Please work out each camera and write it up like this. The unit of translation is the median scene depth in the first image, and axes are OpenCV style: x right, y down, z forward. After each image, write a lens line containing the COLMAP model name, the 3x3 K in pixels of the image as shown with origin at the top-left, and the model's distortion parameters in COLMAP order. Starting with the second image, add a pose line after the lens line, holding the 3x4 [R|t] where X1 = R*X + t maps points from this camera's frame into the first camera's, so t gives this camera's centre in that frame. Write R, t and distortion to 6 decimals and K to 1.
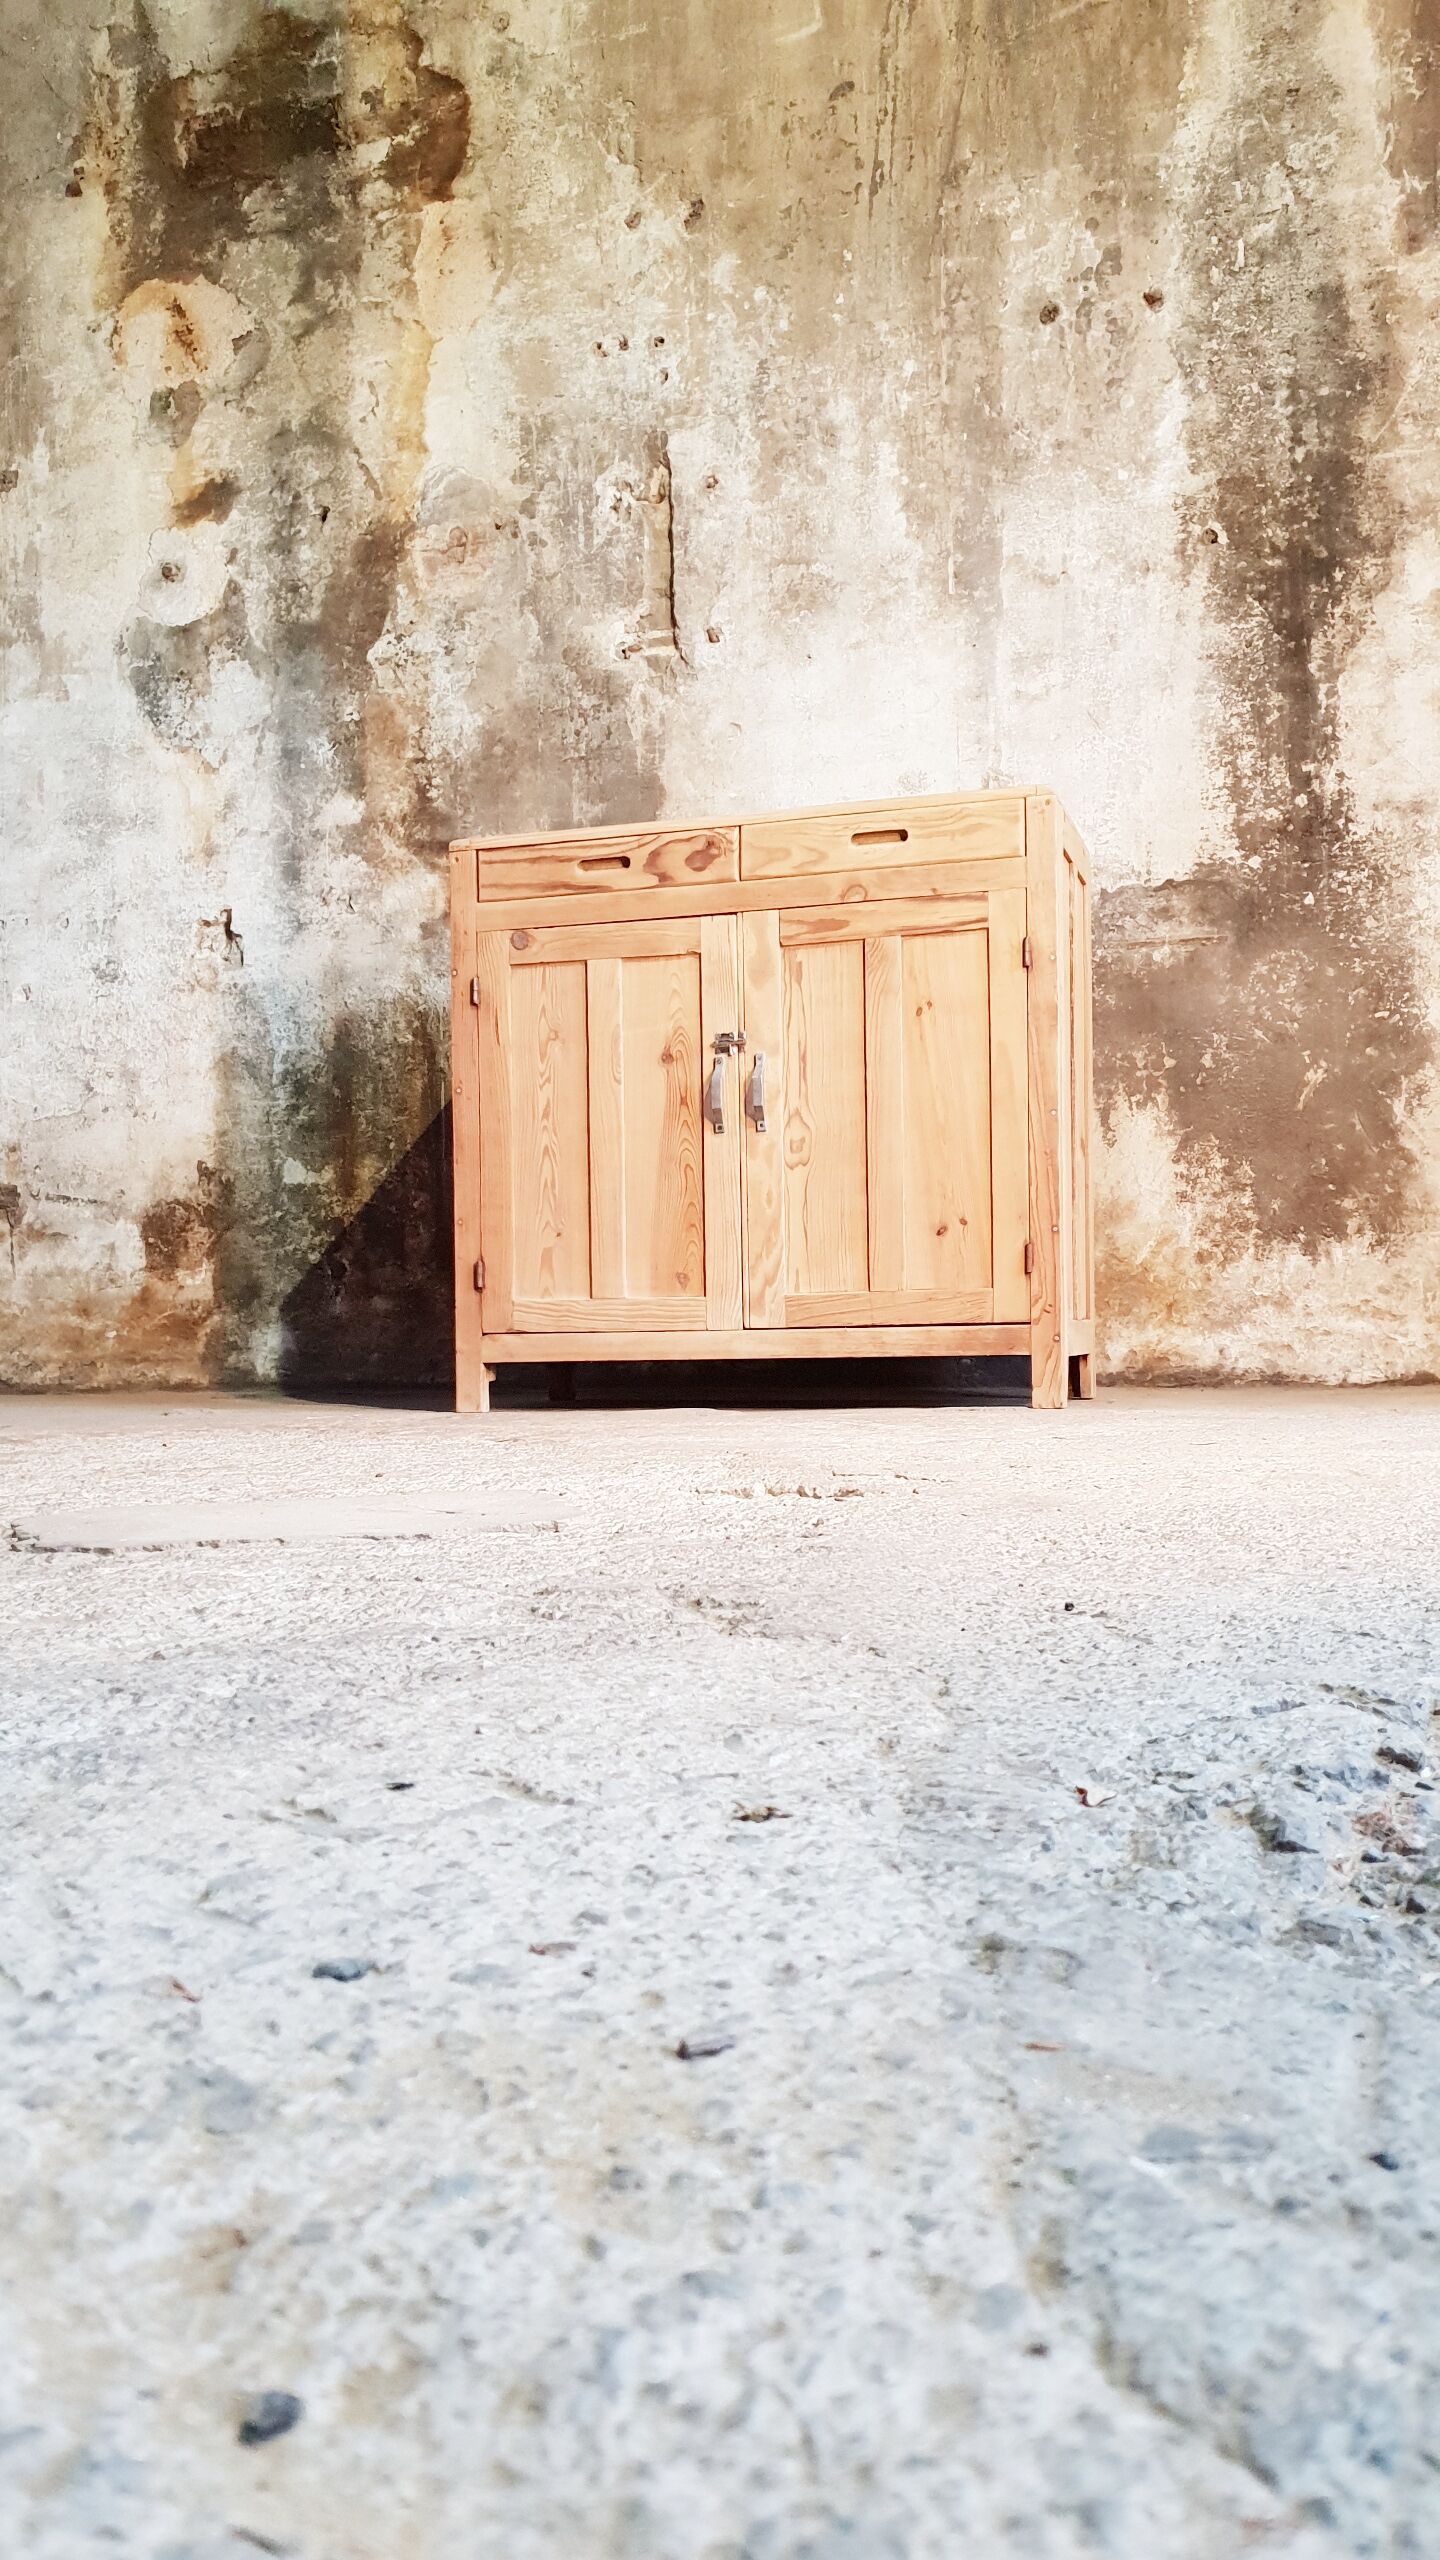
lens RADIAL K [[1986.5, 0, 747.2], [0, 1986.5, 1295.5], [0, 0, 1]] dist [0.016804, -0.000380]
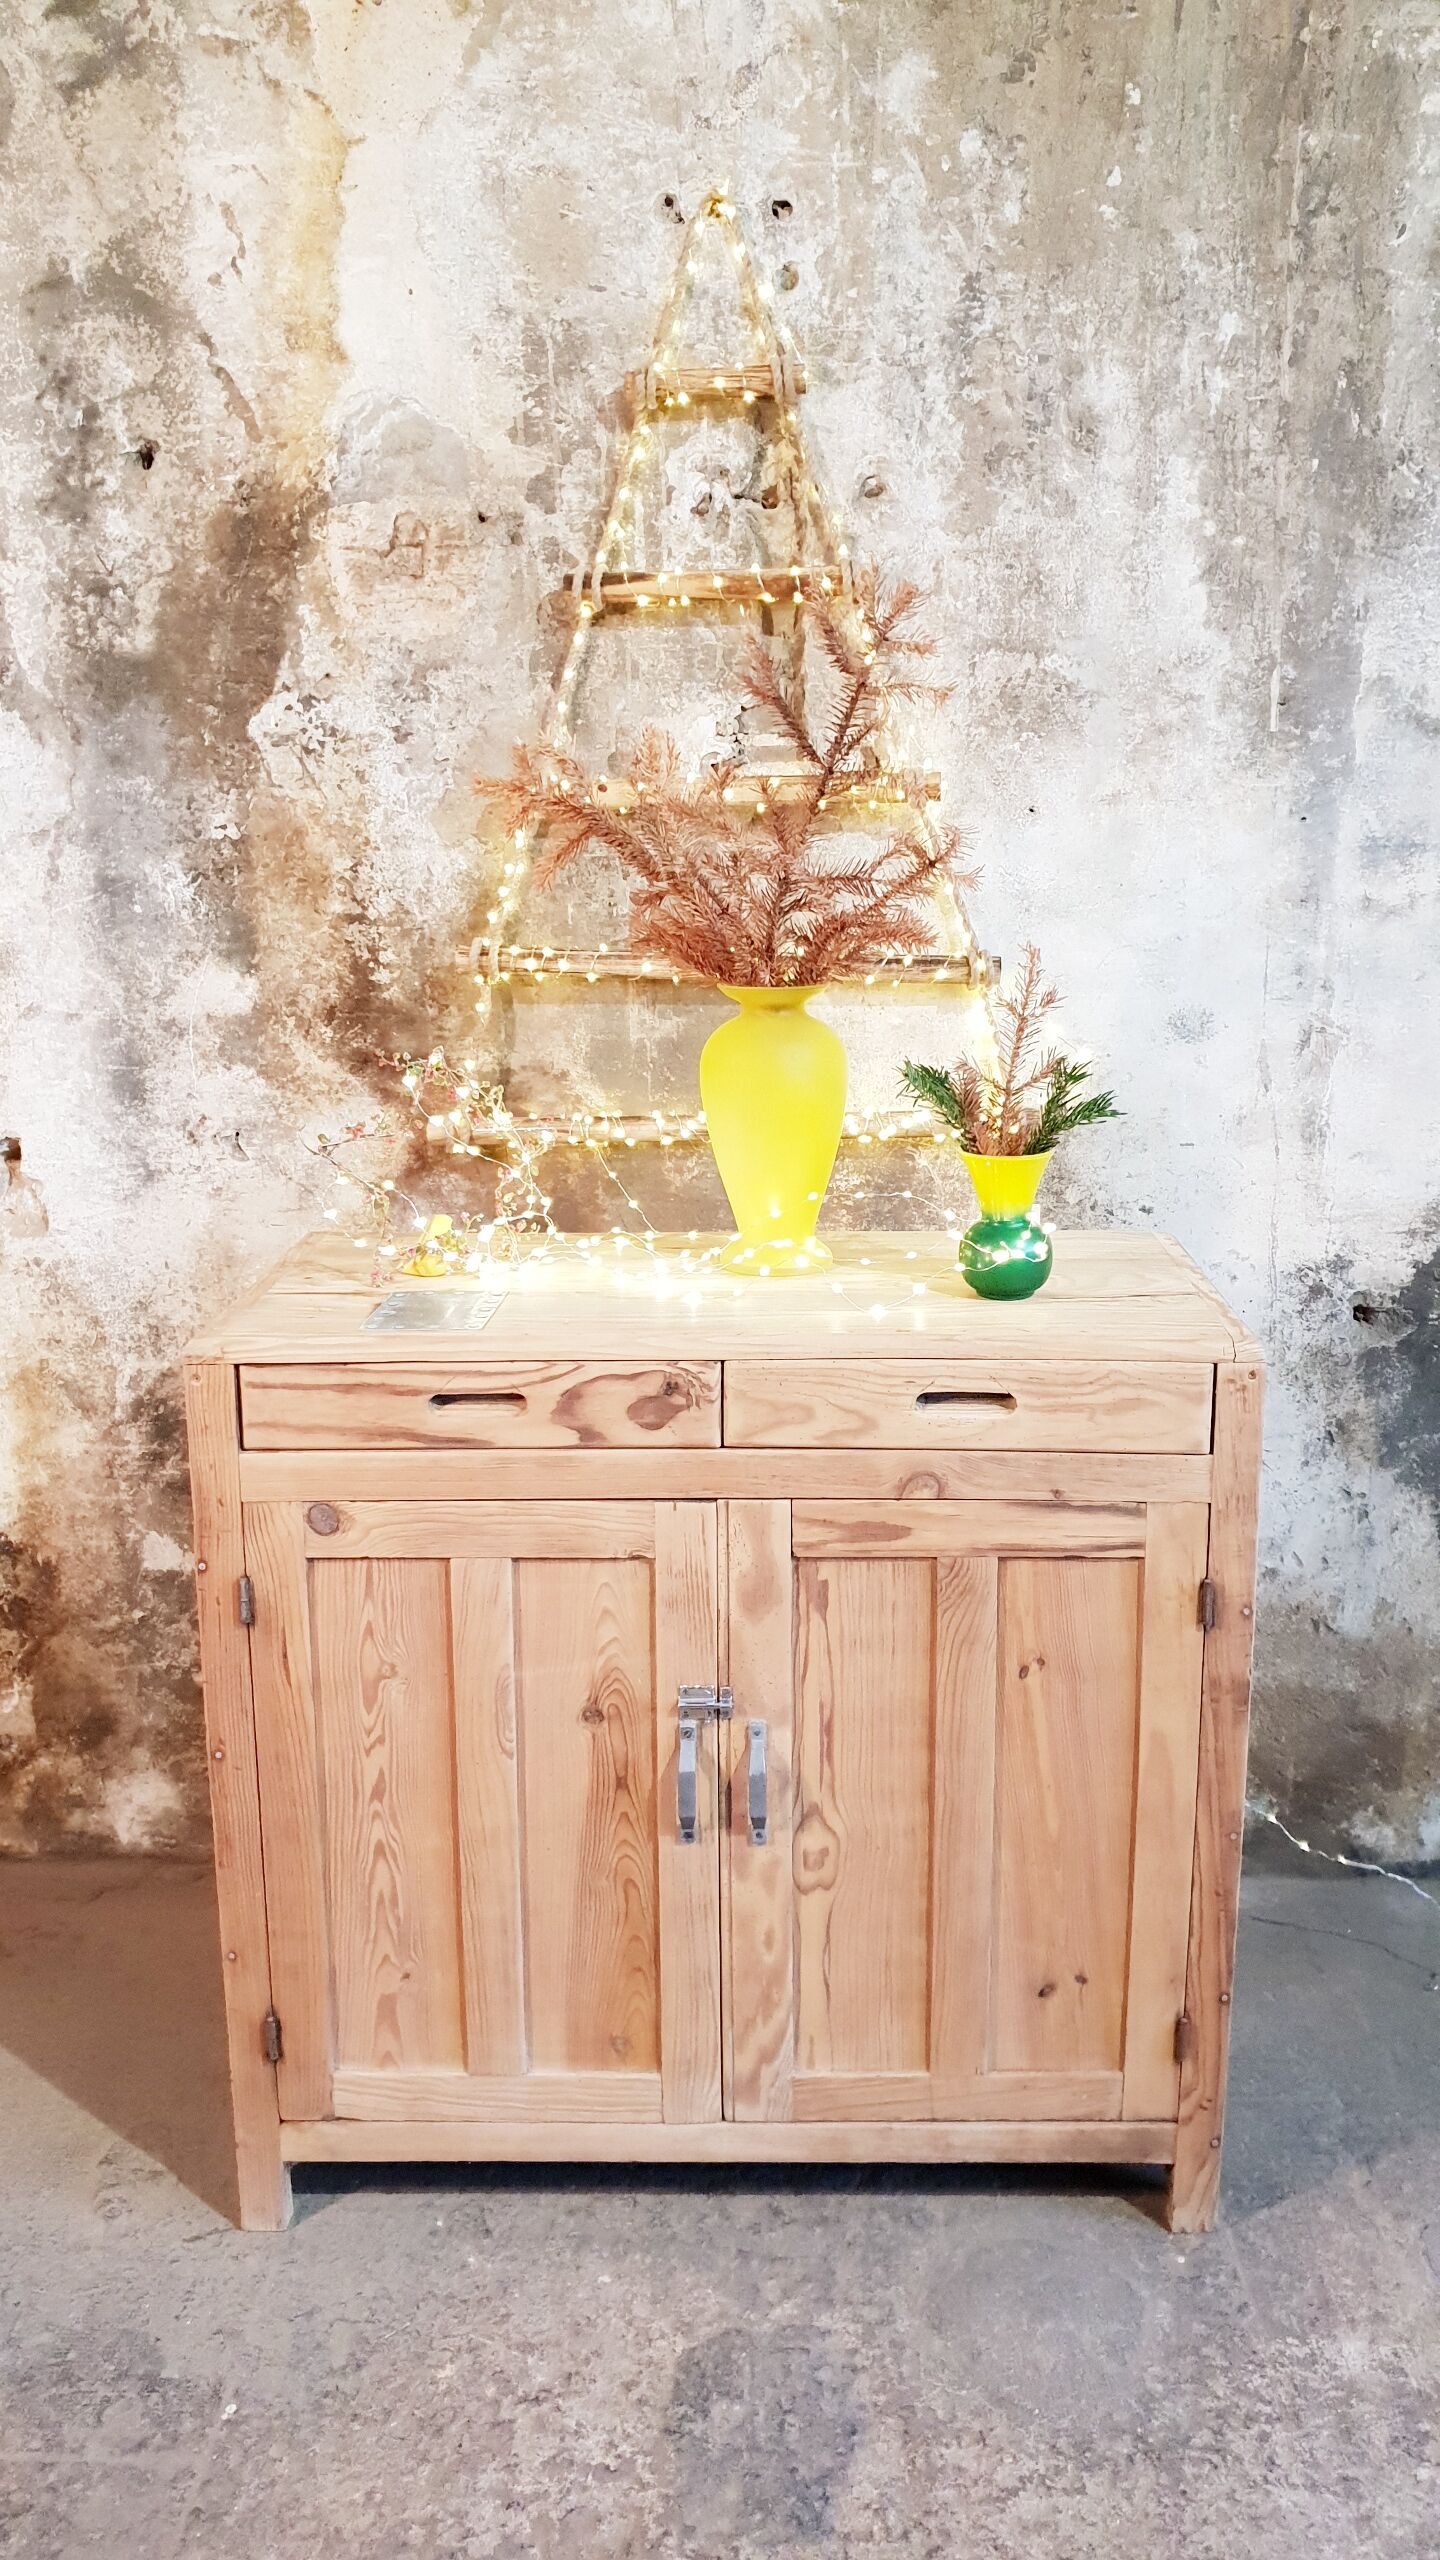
lens RADIAL K [[1986.5, 0, 758.5], [0, 1986.5, 1252.4], [0, 0, 1]] dist [0.016804, -0.000380]
pose [[0.967580, -0.051303, 0.247300, -0.210448], [-0.010742, 0.969907, 0.243239, -0.334819], [-0.252337, -0.238009, 0.937911, 0.406539]]
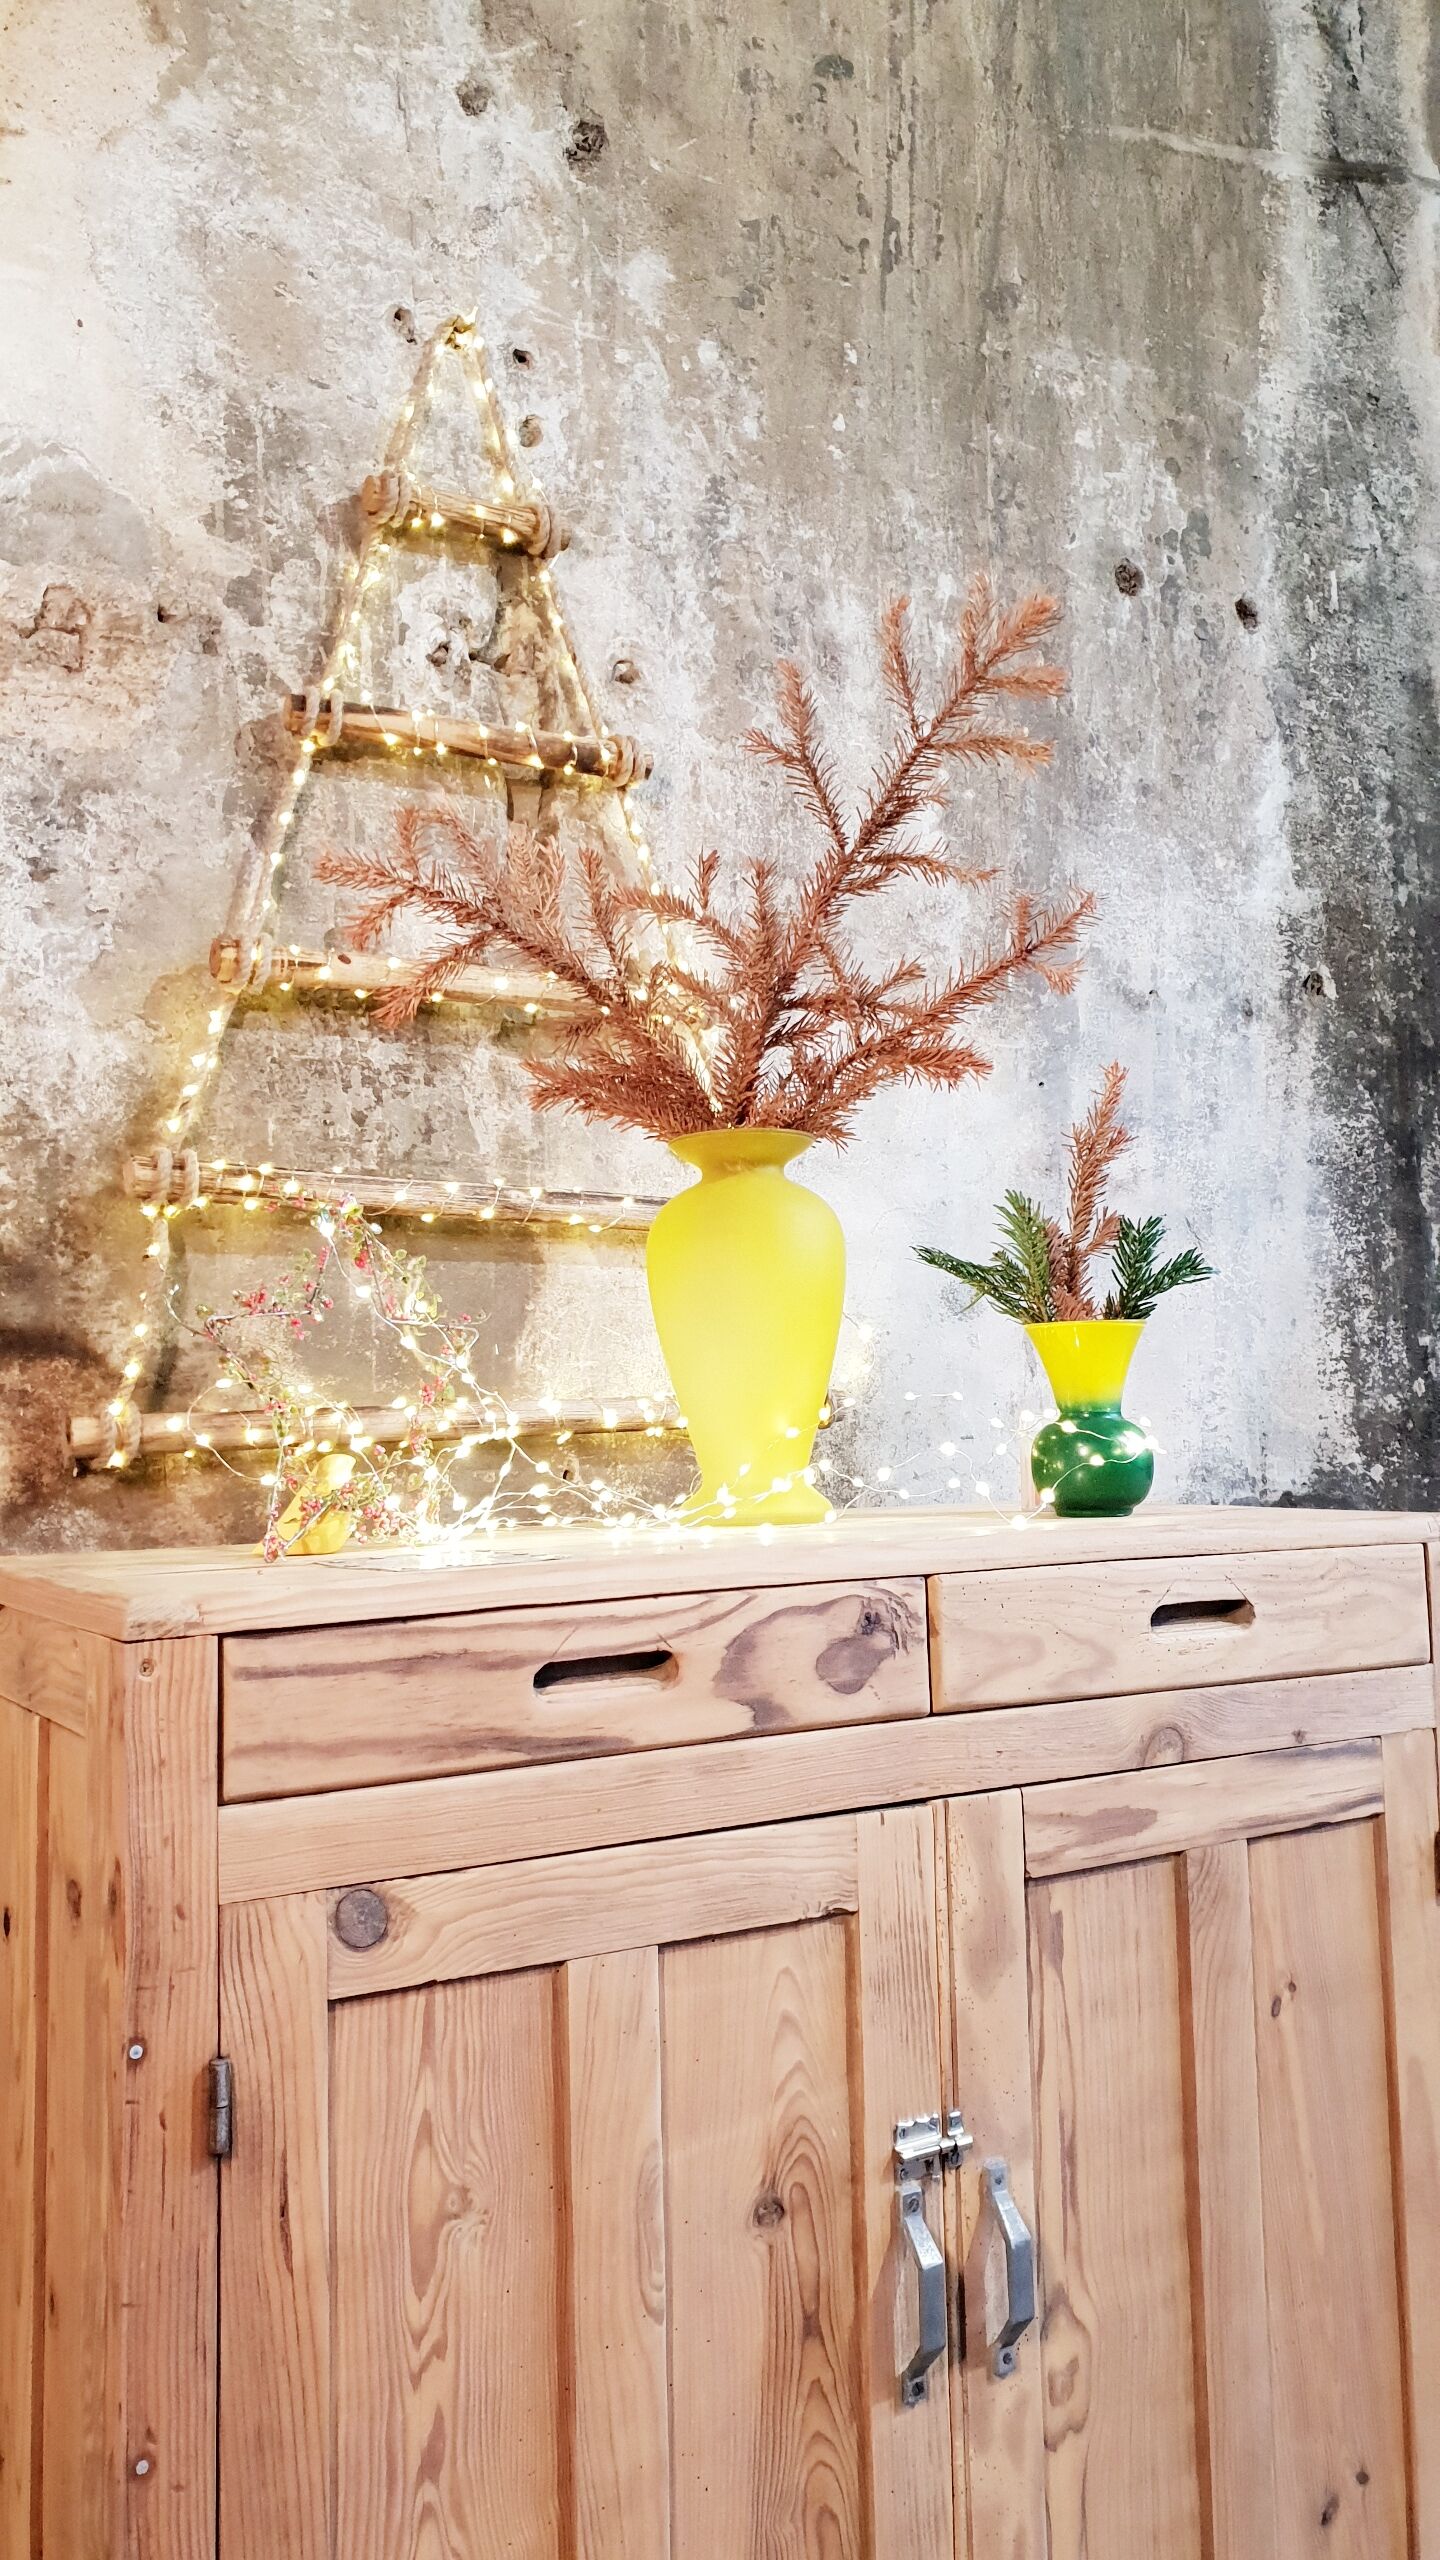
lens RADIAL K [[1986.5, 0, 741.8], [0, 1986.5, 1281.0], [0, 0, 1]] dist [0.016804, -0.000380]
pose [[0.685341, 0.050040, 0.726501, -0.361891], [0.002298, 0.997483, -0.070872, -0.219549], [-0.728218, 0.050241, 0.683501, 0.646355]]
